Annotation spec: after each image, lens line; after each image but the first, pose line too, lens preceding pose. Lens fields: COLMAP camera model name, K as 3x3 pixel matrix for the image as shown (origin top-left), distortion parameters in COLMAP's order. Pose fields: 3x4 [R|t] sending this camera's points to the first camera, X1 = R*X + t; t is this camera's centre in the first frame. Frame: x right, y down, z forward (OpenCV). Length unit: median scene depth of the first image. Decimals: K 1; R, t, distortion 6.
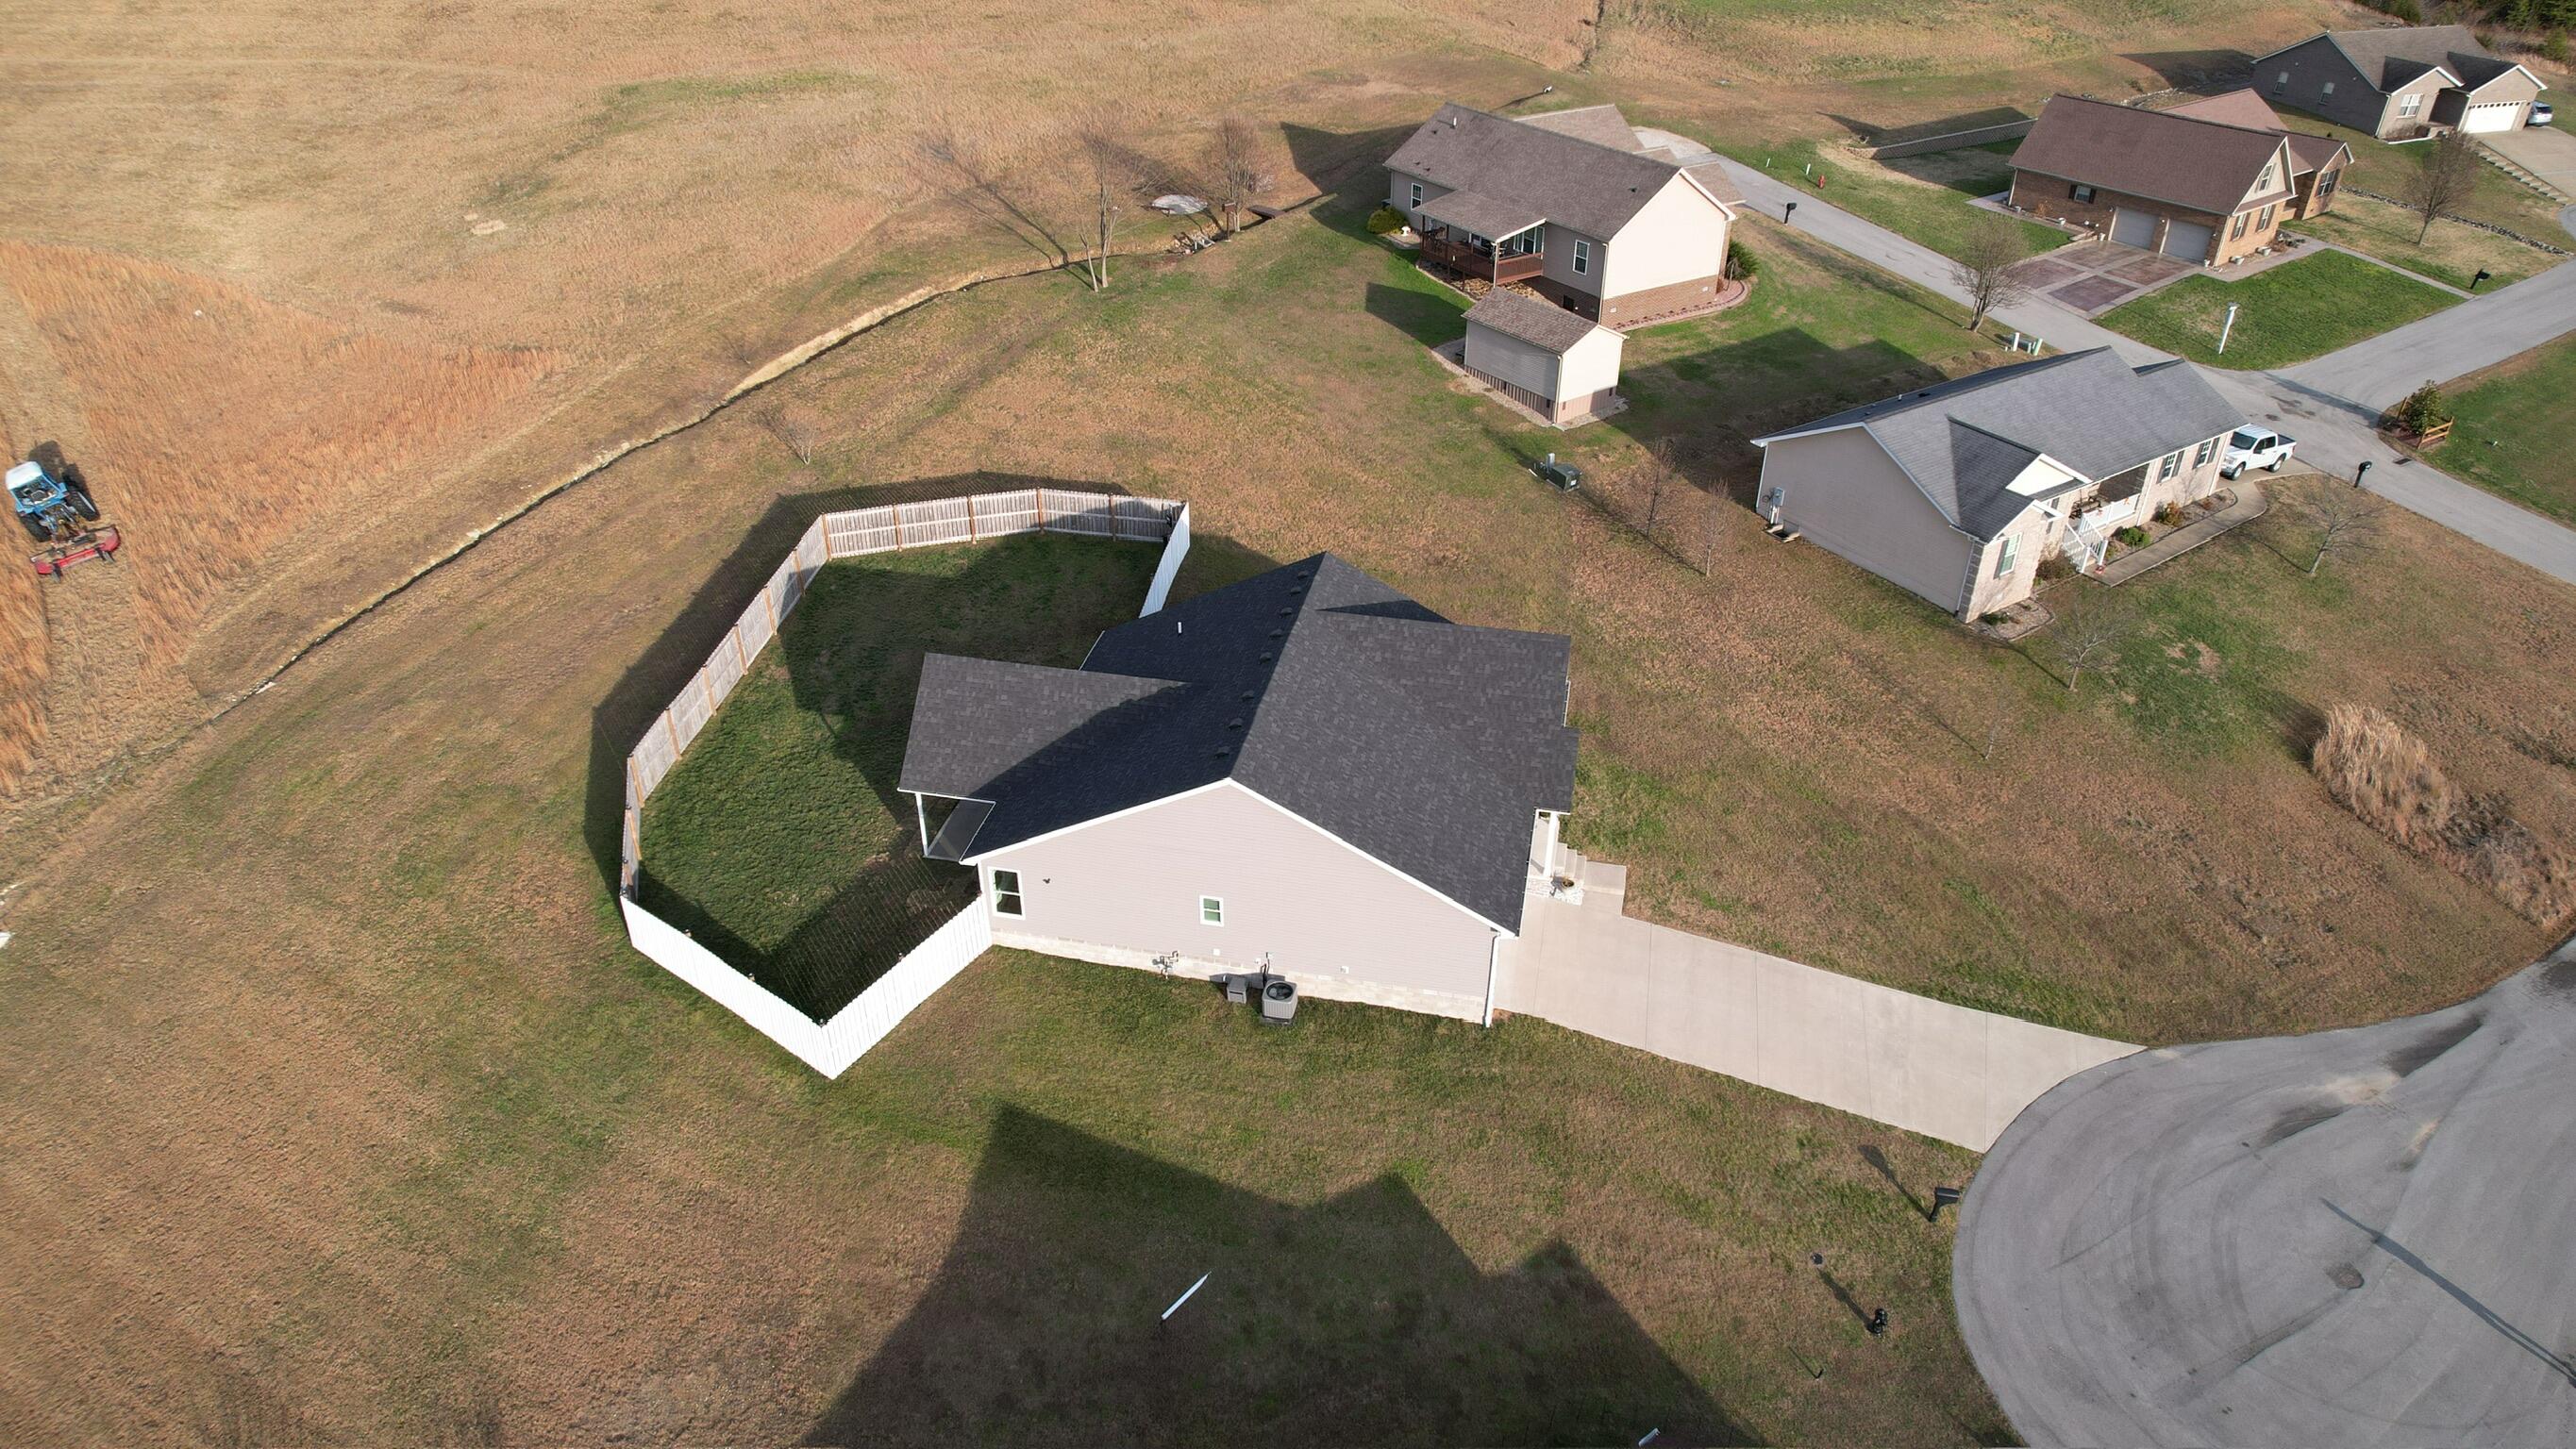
lens RADIAL K [[1645.3, 0, 1291.4], [0, 1645.3, 717.6], [0, 0, 1]] dist [-0.085352, 0.079197]
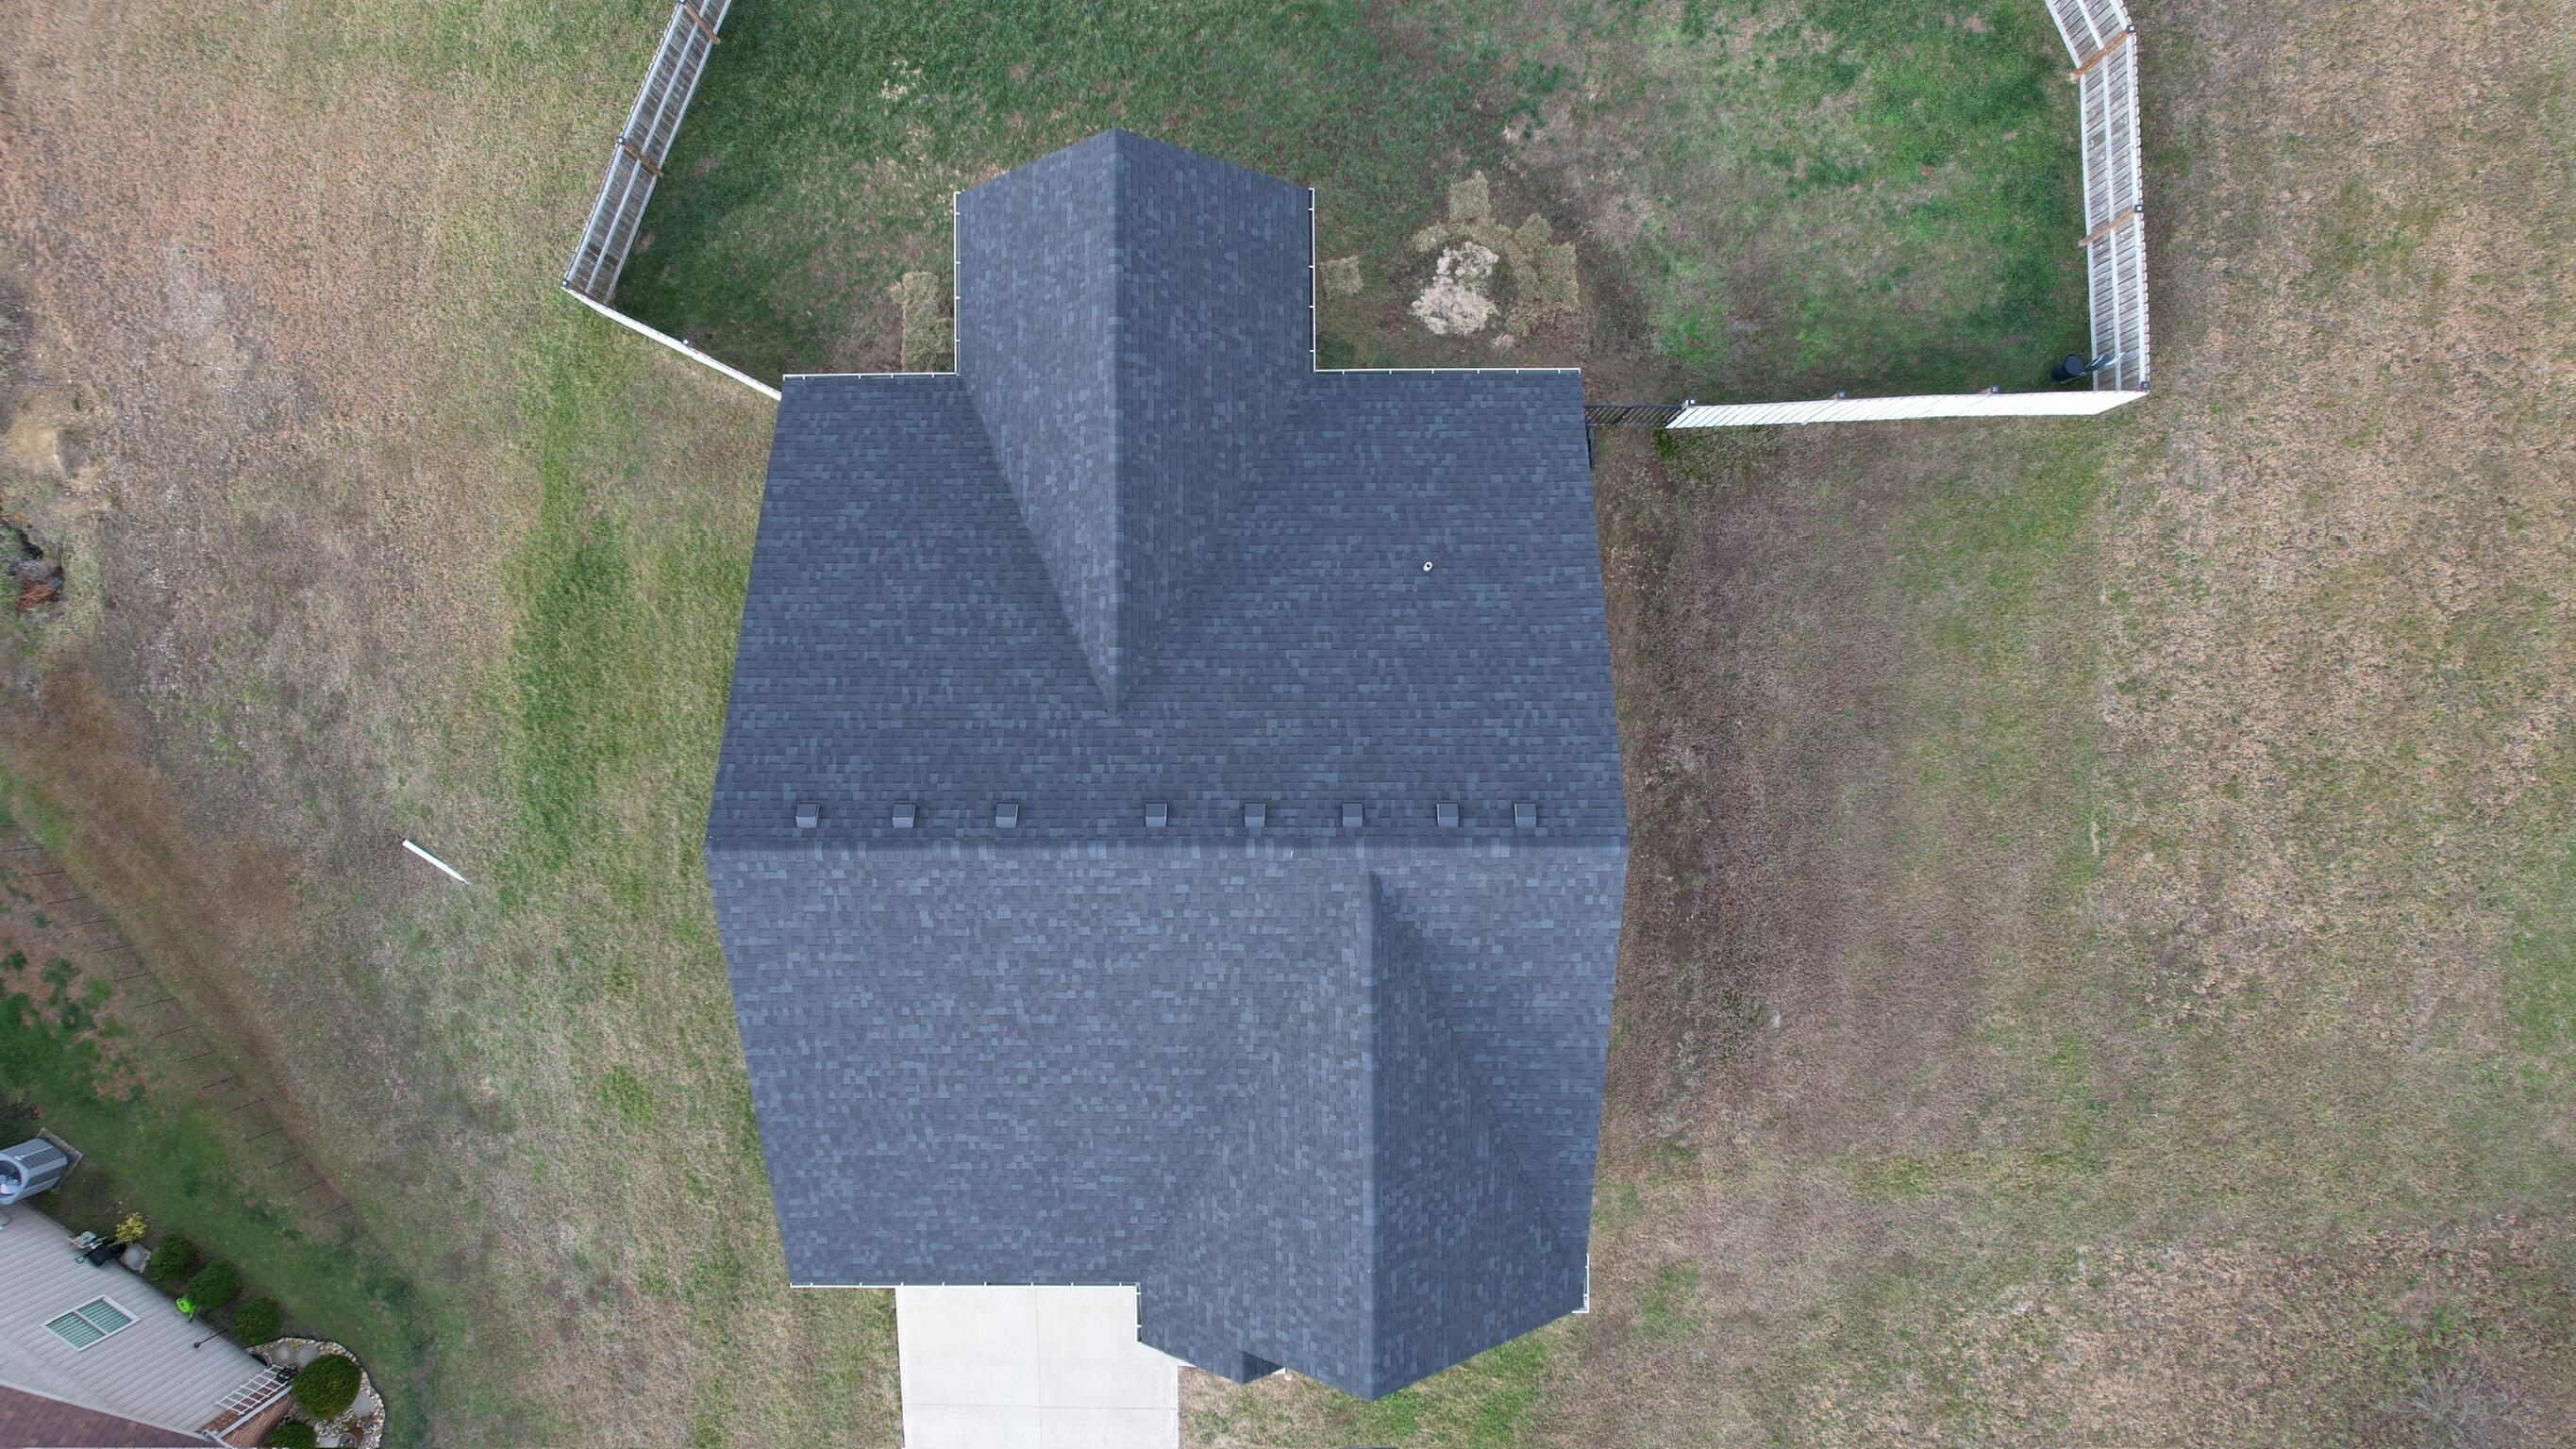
lens RADIAL K [[1645.3, 0, 1291.4], [0, 1645.3, 717.6], [0, 0, 1]] dist [-0.085352, 0.079197]
pose [[0.208956, 0.977876, -0.009780, -0.029540], [-0.511291, 0.117768, 0.851300, -0.471968], [0.833618, -0.172884, 0.524587, 0.752190]]
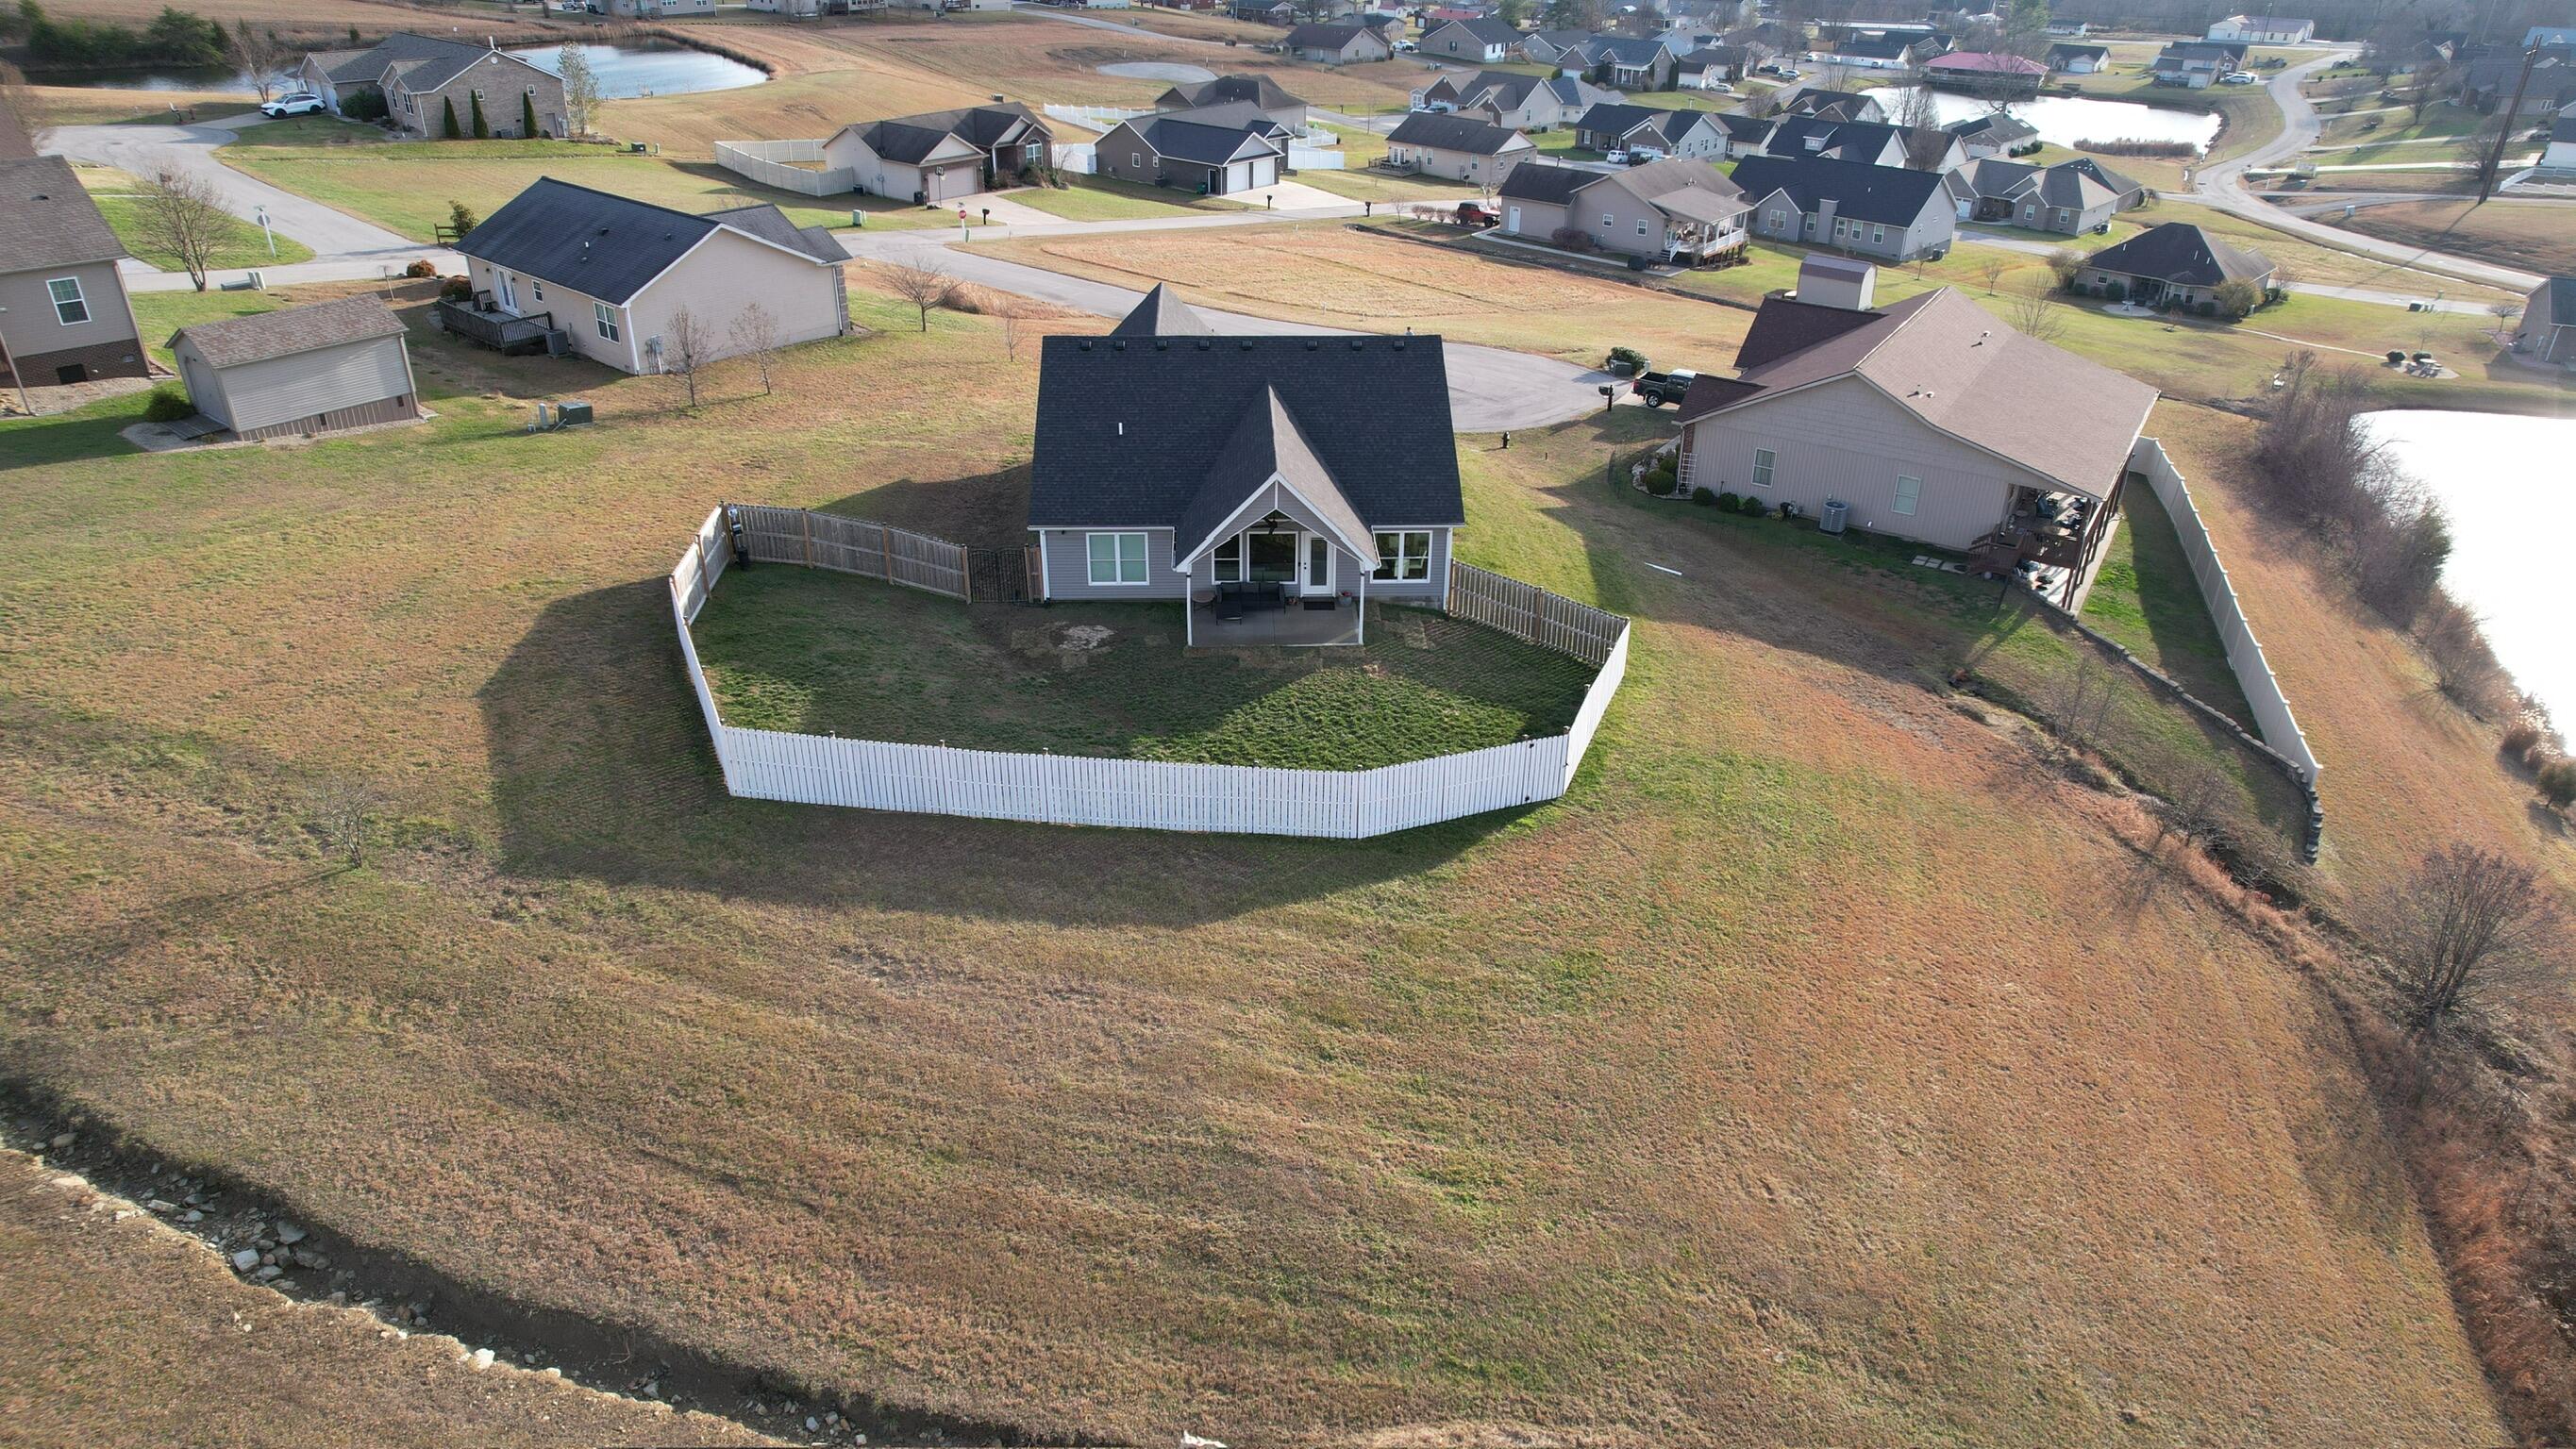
lens RADIAL K [[1645.3, 0, 1291.4], [0, 1645.3, 717.6], [0, 0, 1]] dist [-0.085352, 0.079197]
pose [[-0.244435, -0.473055, 0.846446, -1.086805], [0.498240, 0.687605, 0.528164, -0.434759], [-0.831871, 0.550835, 0.067620, 1.009183]]
